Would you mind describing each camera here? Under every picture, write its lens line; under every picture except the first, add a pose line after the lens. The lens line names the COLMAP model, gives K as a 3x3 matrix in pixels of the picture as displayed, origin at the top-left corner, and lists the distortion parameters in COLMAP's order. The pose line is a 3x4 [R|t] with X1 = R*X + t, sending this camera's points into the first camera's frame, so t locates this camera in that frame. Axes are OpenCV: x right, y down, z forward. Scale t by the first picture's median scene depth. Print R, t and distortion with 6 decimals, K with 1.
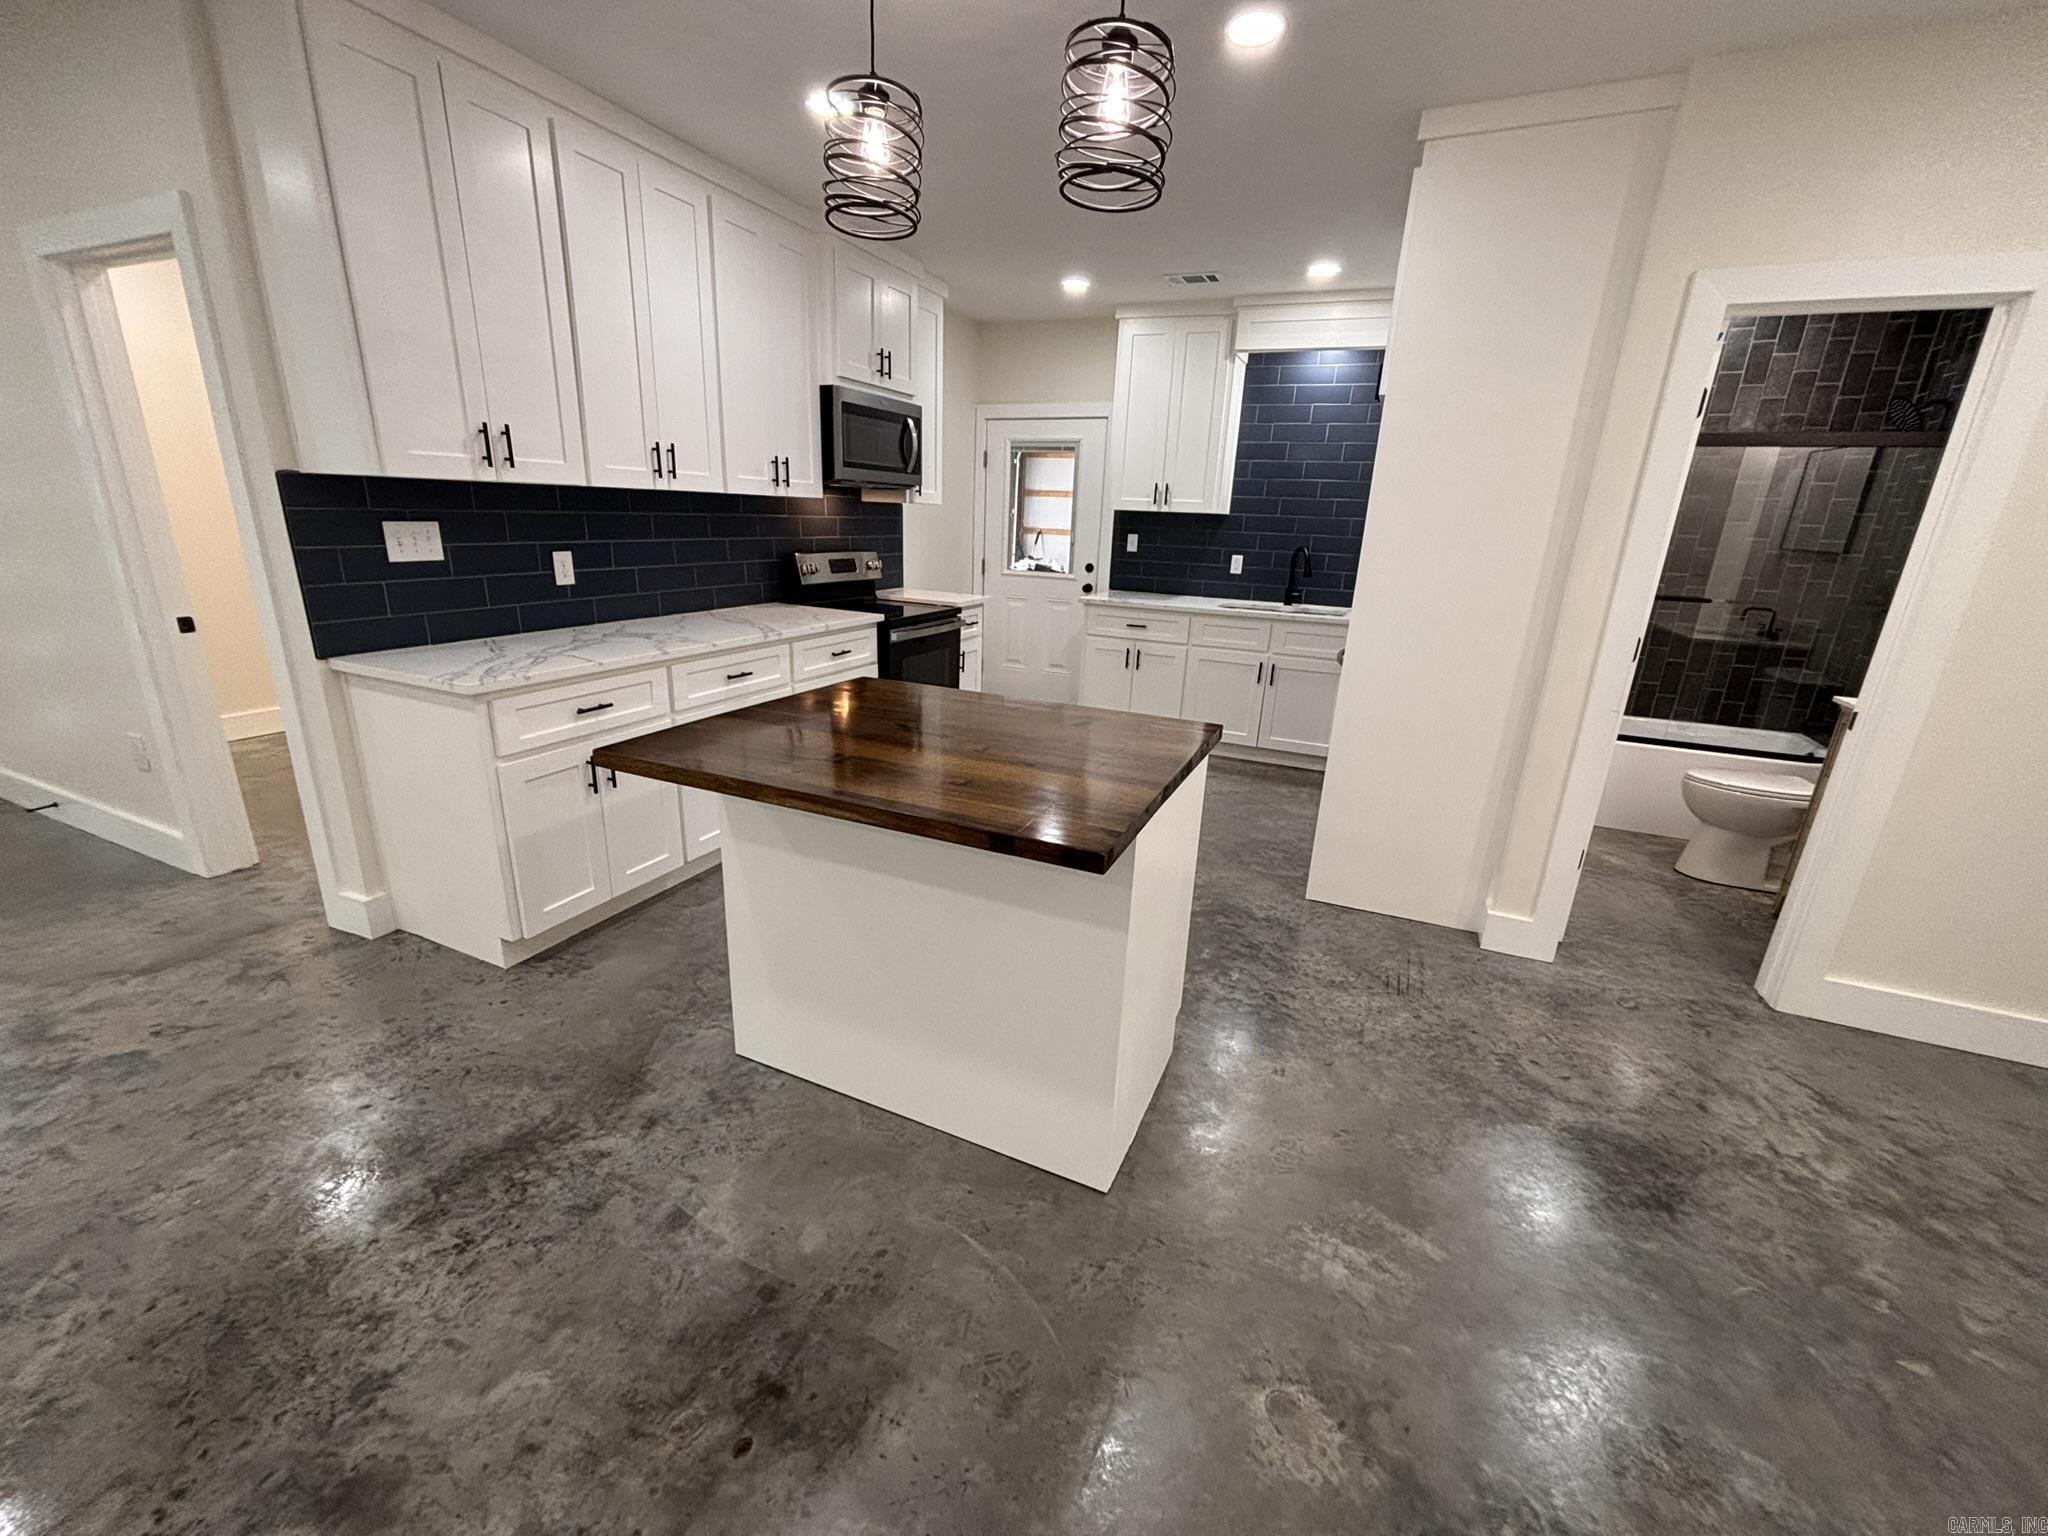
lens RADIAL K [[820.7, 0, 1023.0], [0, 820.7, 761.8], [0, 0, 1]] dist [0.001945, -0.001735]
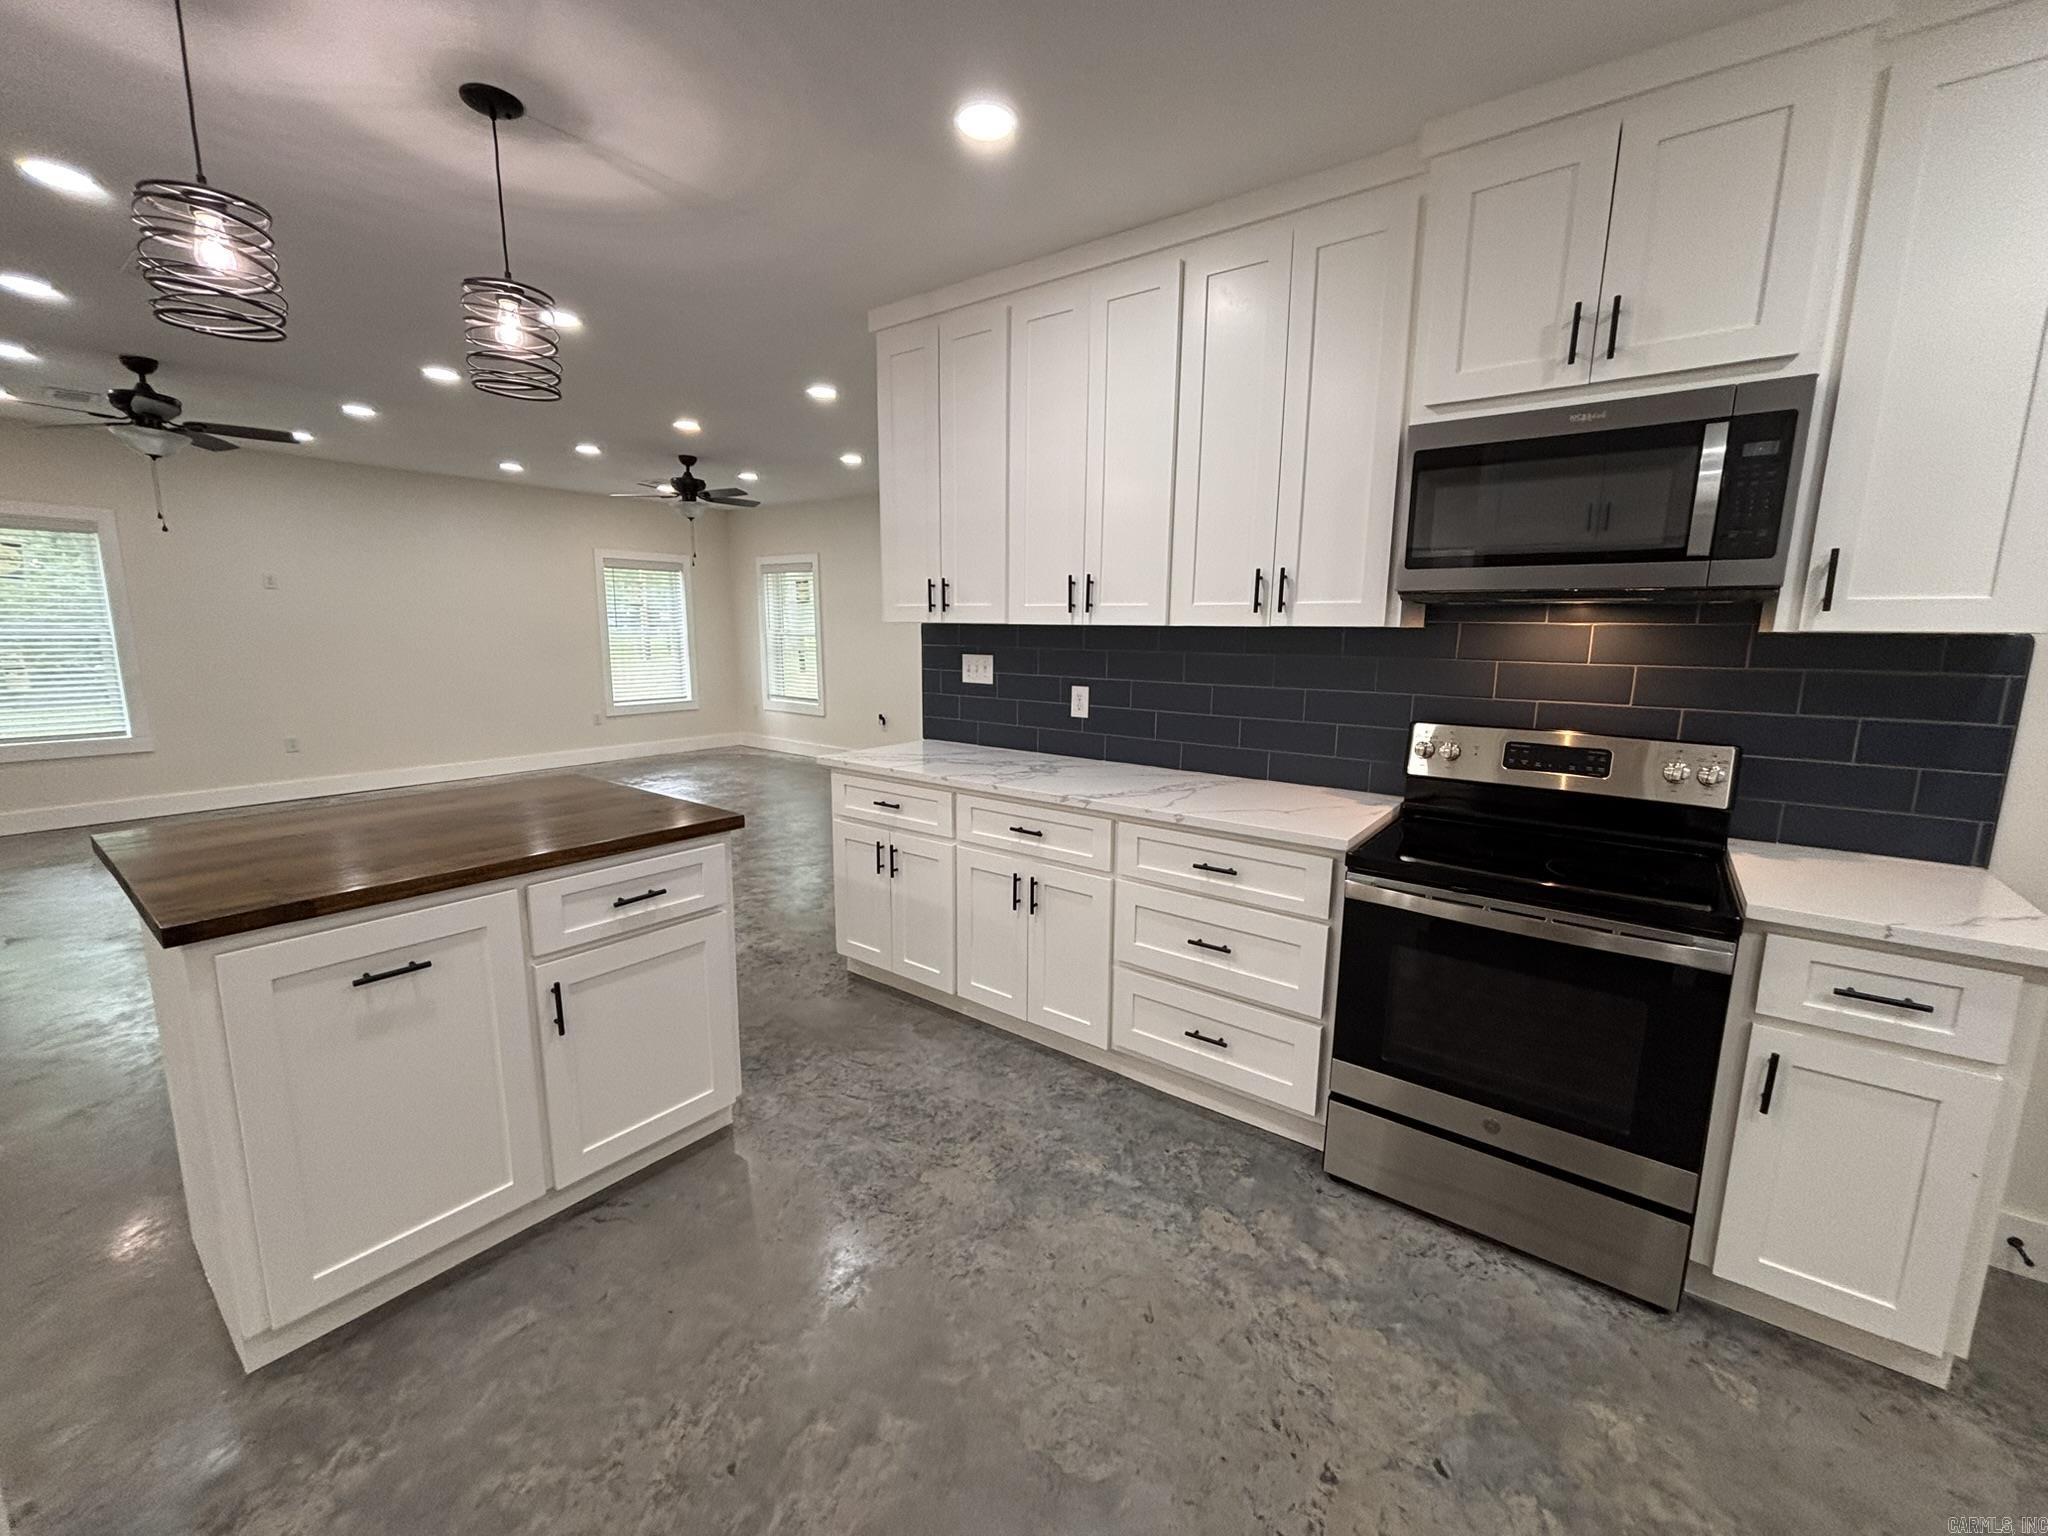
lens RADIAL K [[820.7, 0, 1029.3], [0, 820.7, 765.7], [0, 0, 1]] dist [0.001945, -0.001735]
pose [[-0.221769, 0.117405, -0.968005, 0.473815], [-0.307406, 0.933685, 0.183669, -0.332581], [0.925376, 0.338303, -0.170971, 1.150132]]
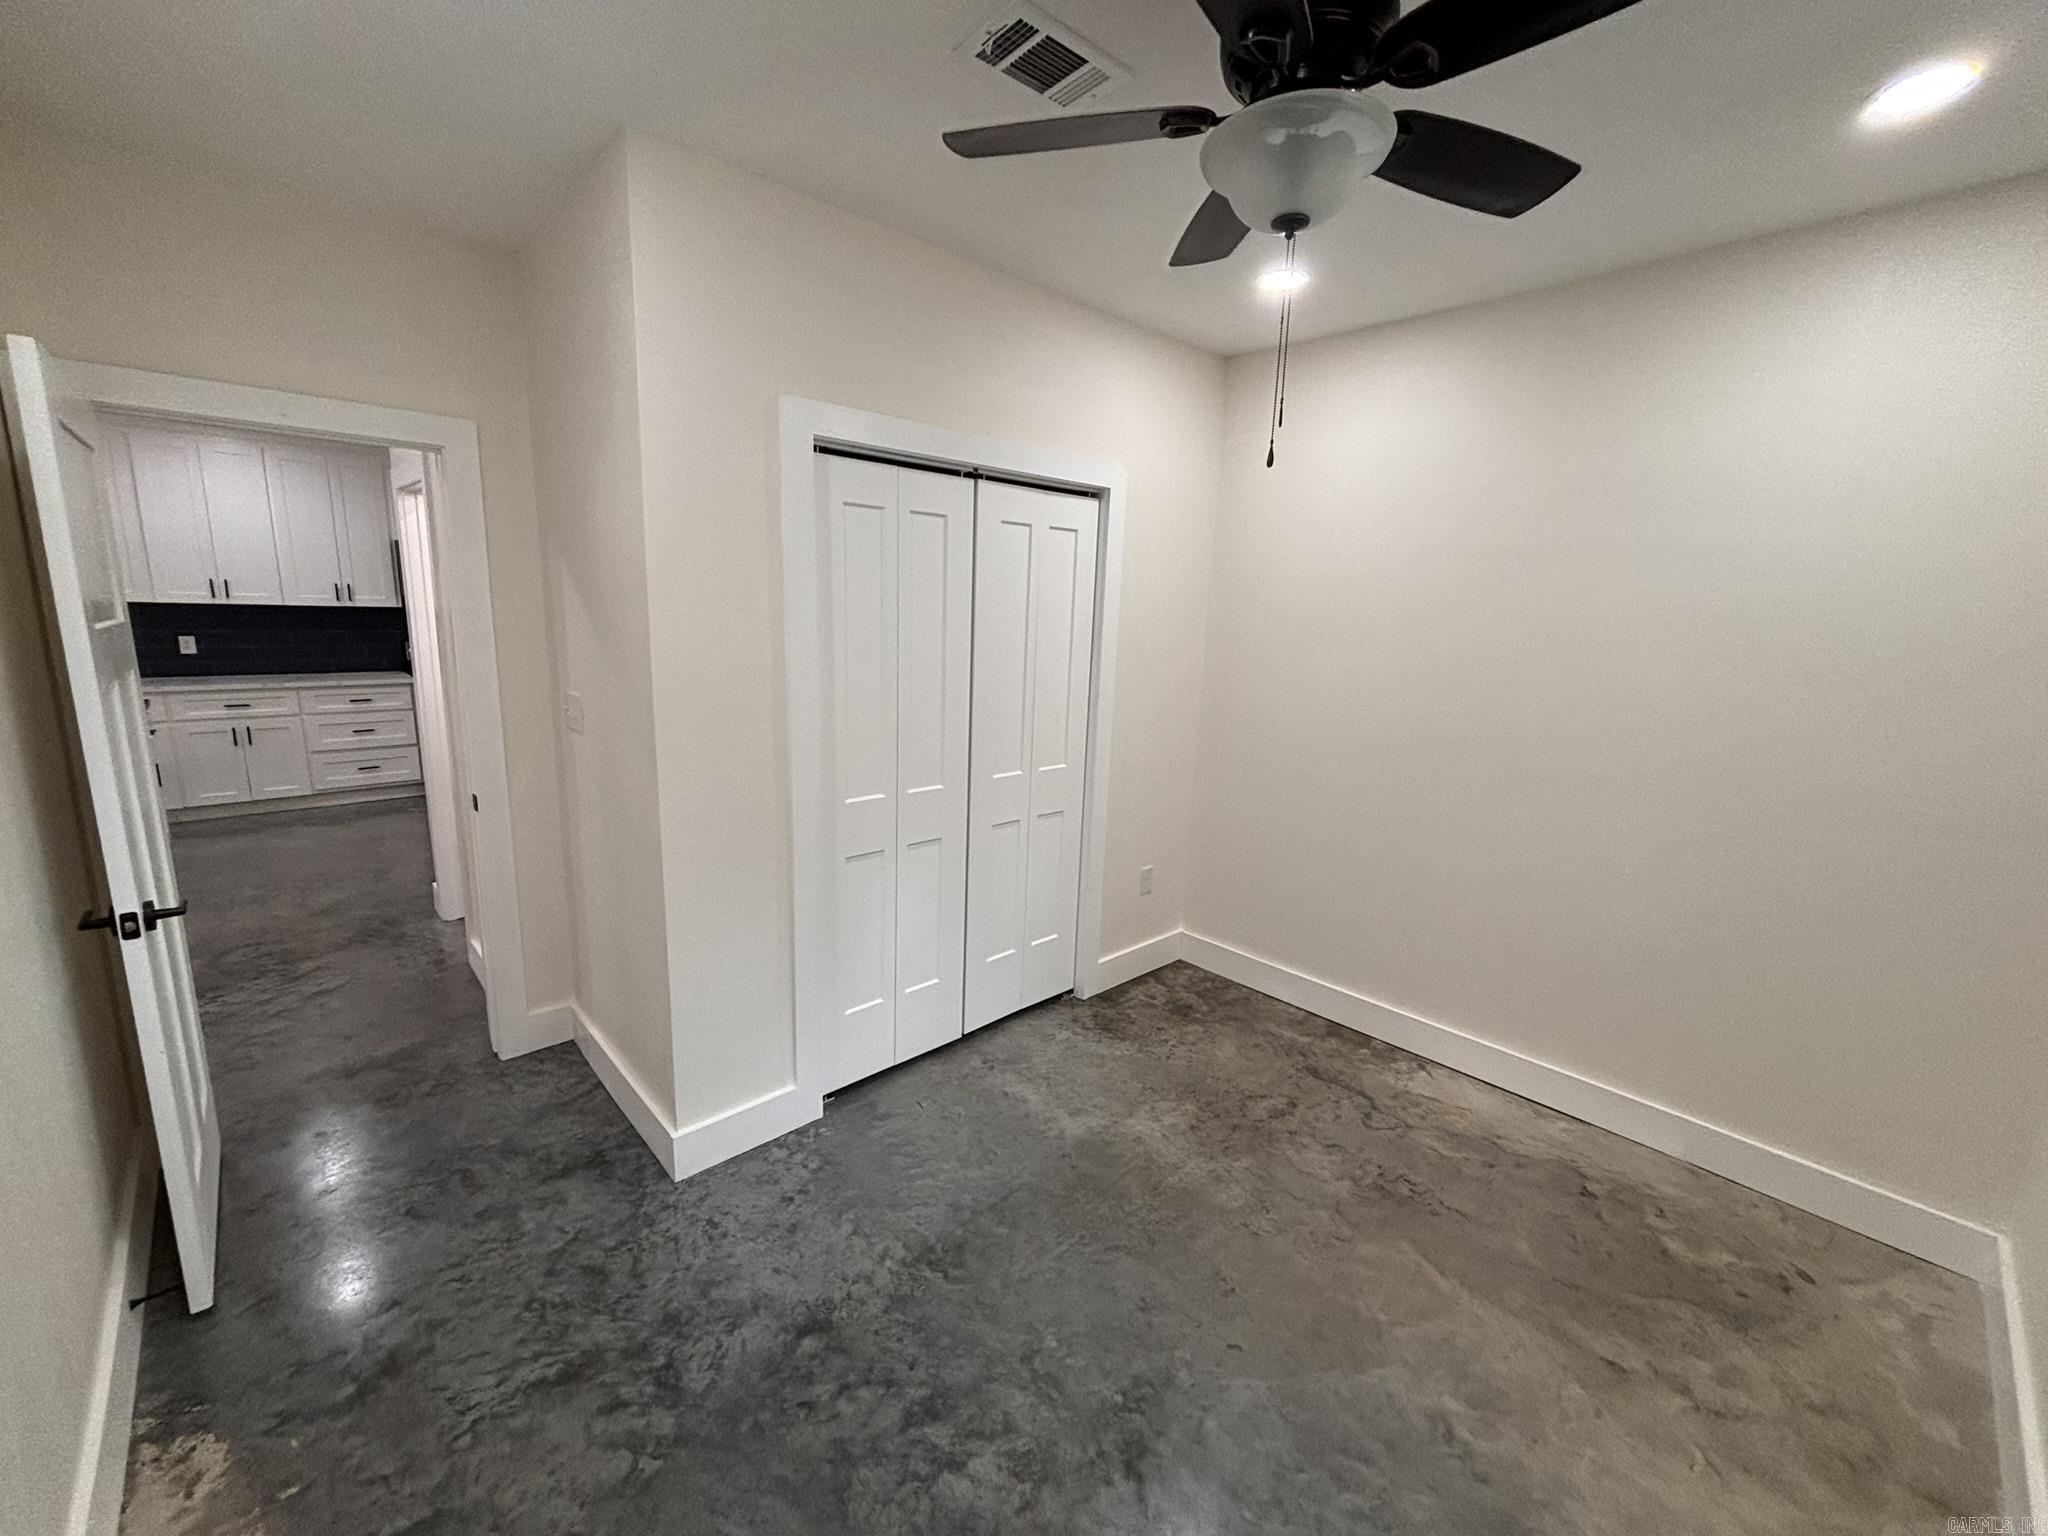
lens RADIAL K [[820.7, 0, 1012.6], [0, 820.7, 766.5], [0, 0, 1]] dist [0.001945, -0.001735]
pose [[0.920902, 0.068675, -0.383698, 1.907057], [-0.112854, 0.989173, -0.093812, 0.001187], [0.373101, 0.129694, 0.918681, 0.022141]]
